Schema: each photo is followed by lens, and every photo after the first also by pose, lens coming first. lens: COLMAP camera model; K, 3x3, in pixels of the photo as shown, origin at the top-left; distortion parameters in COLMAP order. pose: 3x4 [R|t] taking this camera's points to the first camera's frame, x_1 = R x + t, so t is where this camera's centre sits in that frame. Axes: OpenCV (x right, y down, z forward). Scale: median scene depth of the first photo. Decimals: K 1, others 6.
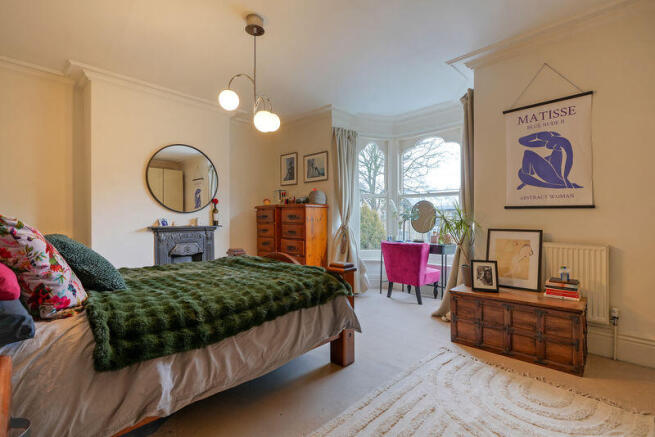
lens RADIAL K [[294.5, 0, 327.5], [0, 294.5, 218.5], [0, 0, 1]] dist [-0.001267, -0.000189]
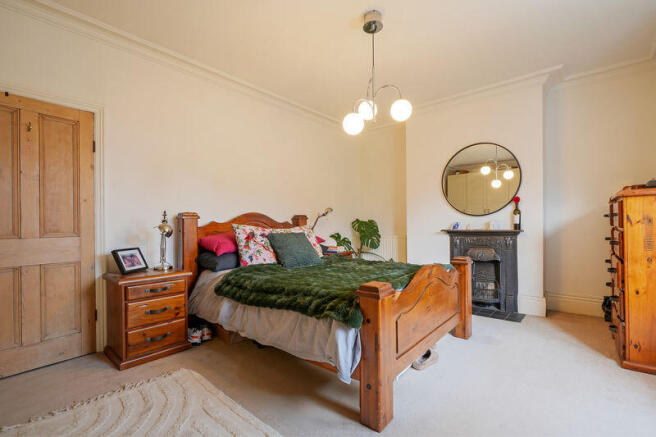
lens RADIAL K [[308.0, 0, 326.9], [0, 308.0, 223.6], [0, 0, 1]] dist [0.000530, -0.000082]
pose [[0.081784, 0.002928, -0.996646, 1.148690], [0.010953, 0.999933, 0.003836, -0.006968], [0.996590, -0.011230, 0.081747, 1.168483]]
